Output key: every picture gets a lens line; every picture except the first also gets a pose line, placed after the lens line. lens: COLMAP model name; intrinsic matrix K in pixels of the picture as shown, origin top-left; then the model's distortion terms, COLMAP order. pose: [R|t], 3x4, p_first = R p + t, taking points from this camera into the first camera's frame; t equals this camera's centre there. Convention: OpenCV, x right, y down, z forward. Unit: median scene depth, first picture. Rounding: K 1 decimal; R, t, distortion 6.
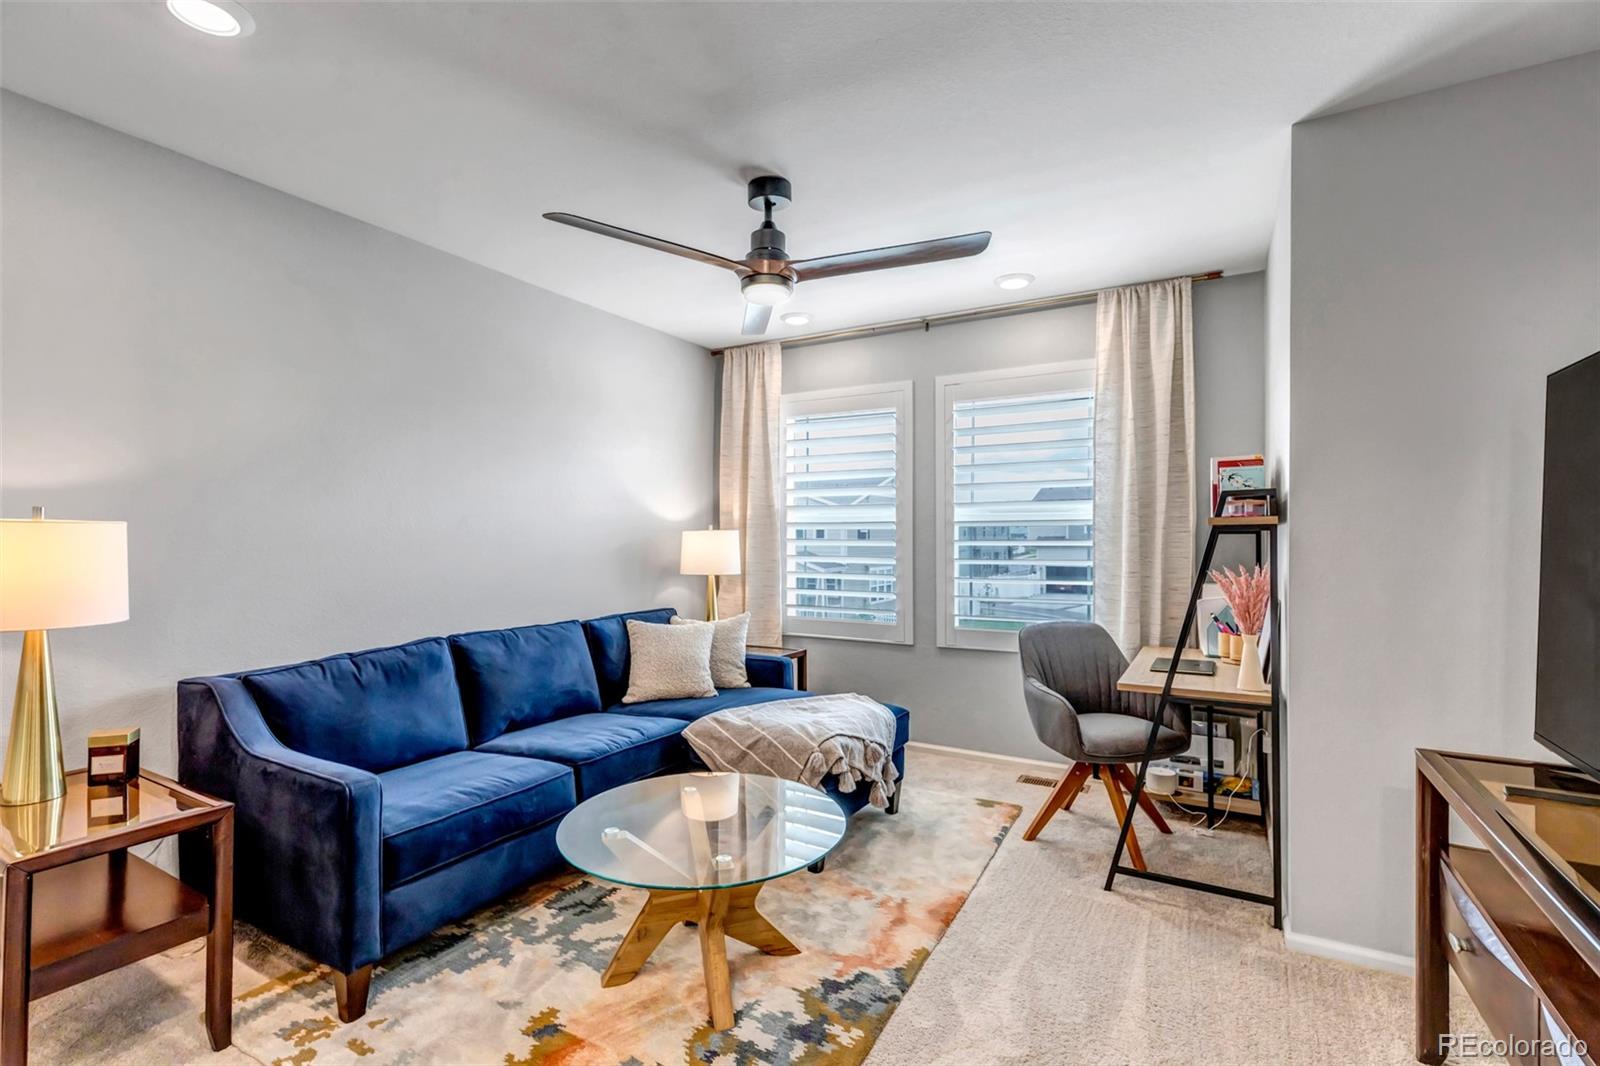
lens RADIAL K [[728.1, 0, 800.2], [0, 728.1, 528.9], [0, 0, 1]] dist [0.002482, 0.000115]
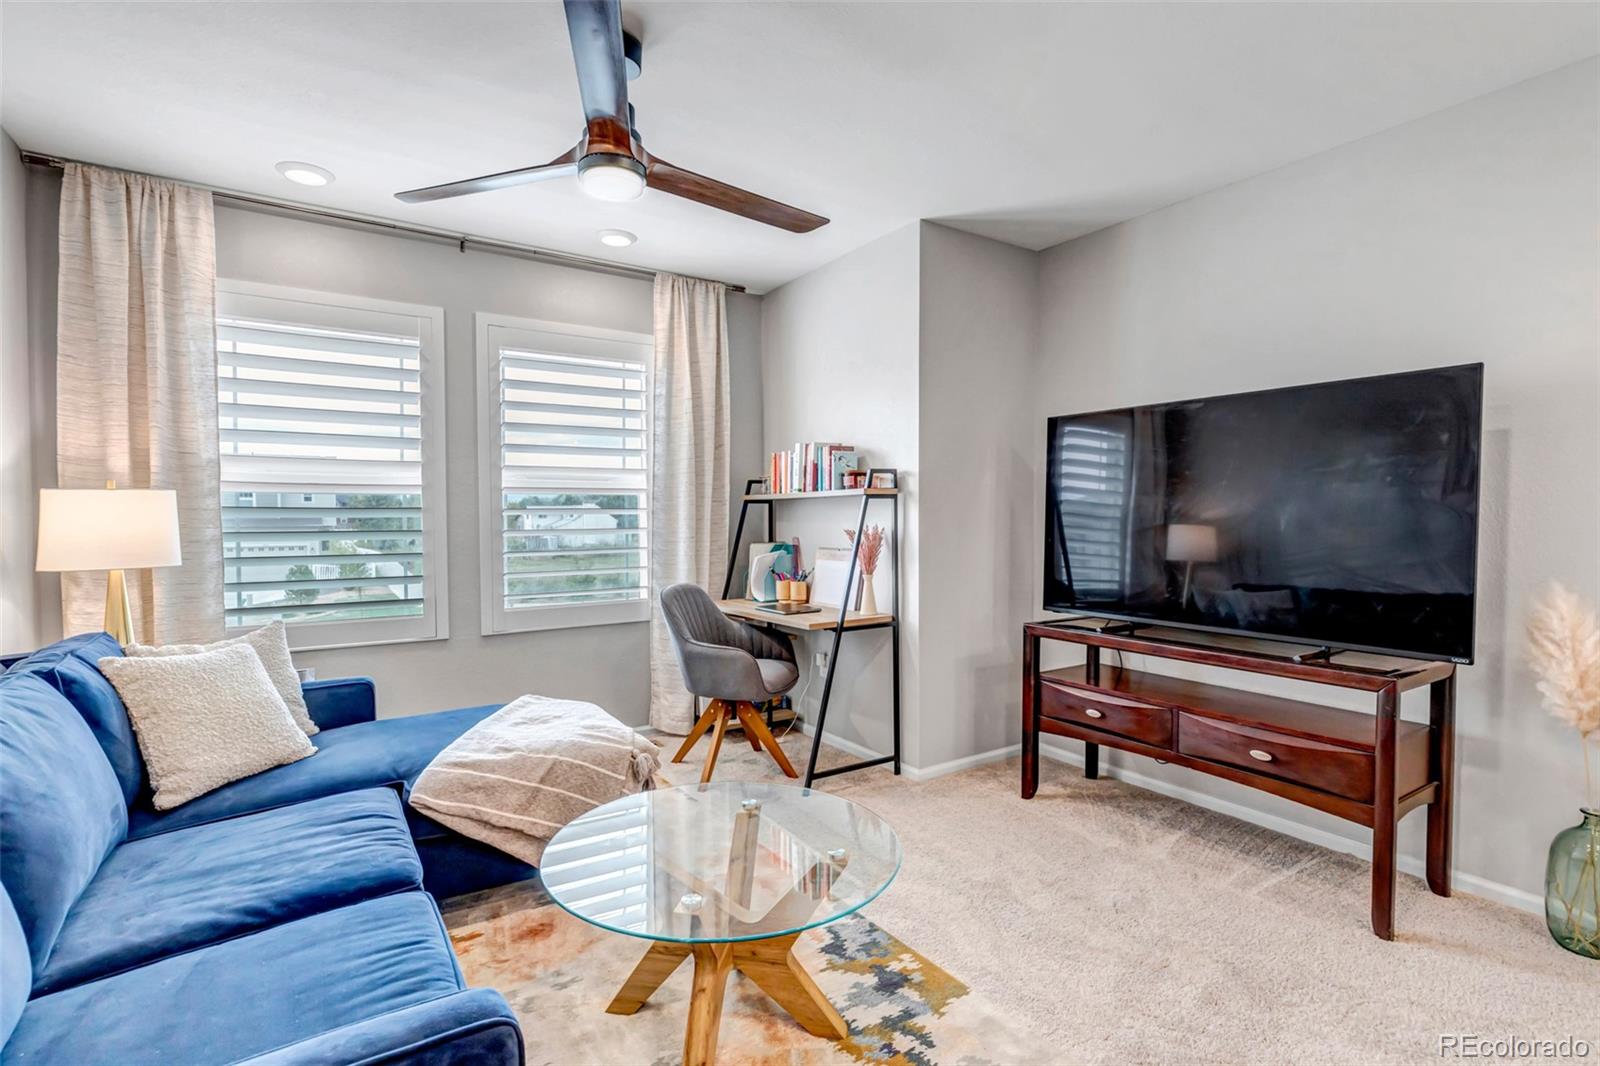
lens RADIAL K [[752.6, 0, 798.4], [0, 752.6, 536.9], [0, 0, 1]] dist [-0.001352, 0.000295]
pose [[0.458956, -0.027140, 0.888045, -0.482117], [-0.007349, 0.999383, 0.034340, 0.017516], [-0.888429, -0.022287, 0.458473, 0.323269]]
